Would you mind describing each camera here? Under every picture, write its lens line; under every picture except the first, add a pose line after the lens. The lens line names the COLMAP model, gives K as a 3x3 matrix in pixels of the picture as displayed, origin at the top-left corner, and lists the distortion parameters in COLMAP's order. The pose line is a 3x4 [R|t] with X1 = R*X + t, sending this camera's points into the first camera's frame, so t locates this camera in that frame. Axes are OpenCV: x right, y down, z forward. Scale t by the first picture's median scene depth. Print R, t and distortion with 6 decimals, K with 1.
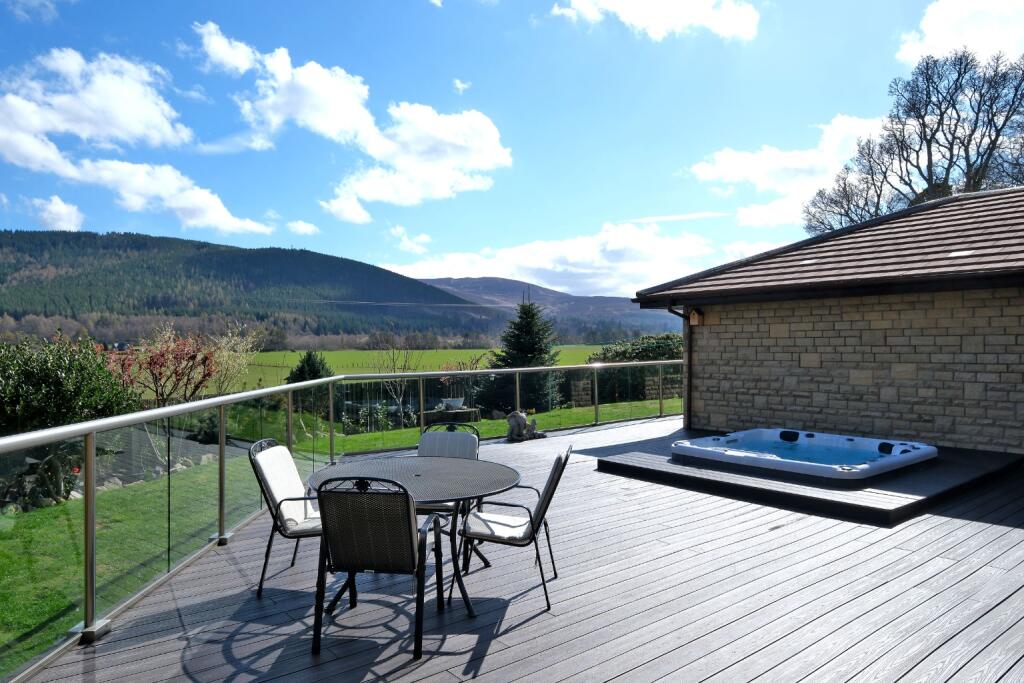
lens RADIAL K [[676.2, 0, 514.5], [0, 676.2, 341.2], [0, 0, 1]] dist [0.009229, 0.002172]
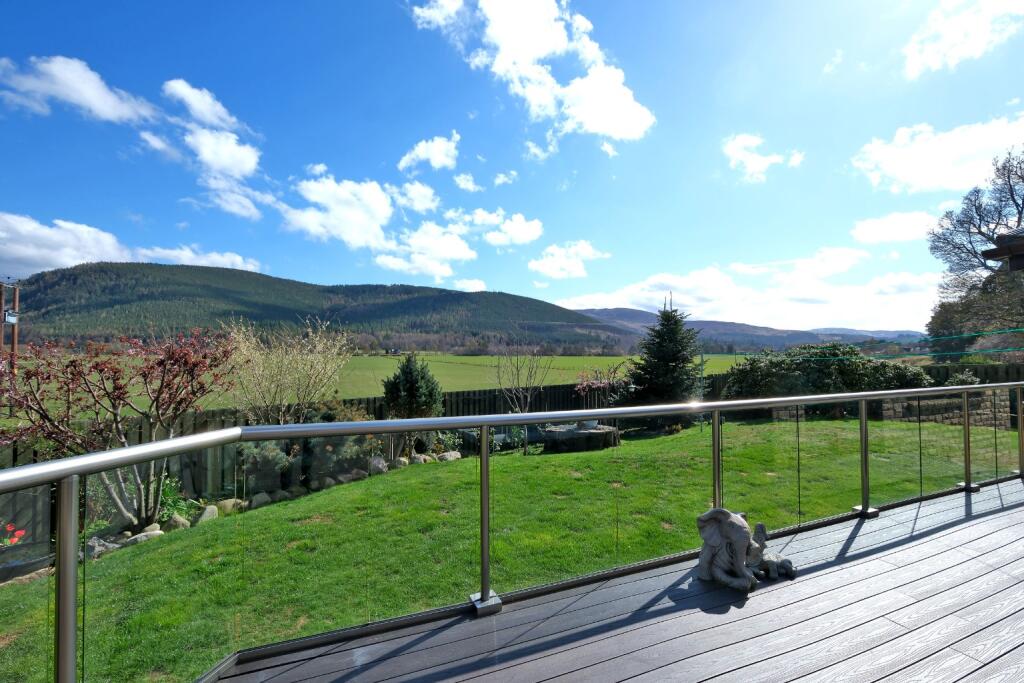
lens RADIAL K [[441.8, 0, 515.7], [0, 441.8, 361.4], [0, 0, 1]] dist [-0.001944, -0.000712]
pose [[0.964102, 0.019291, -0.264830, -0.016722], [-0.012840, 0.999578, 0.026068, 0.002491], [0.265221, -0.021731, 0.963943, 0.242568]]
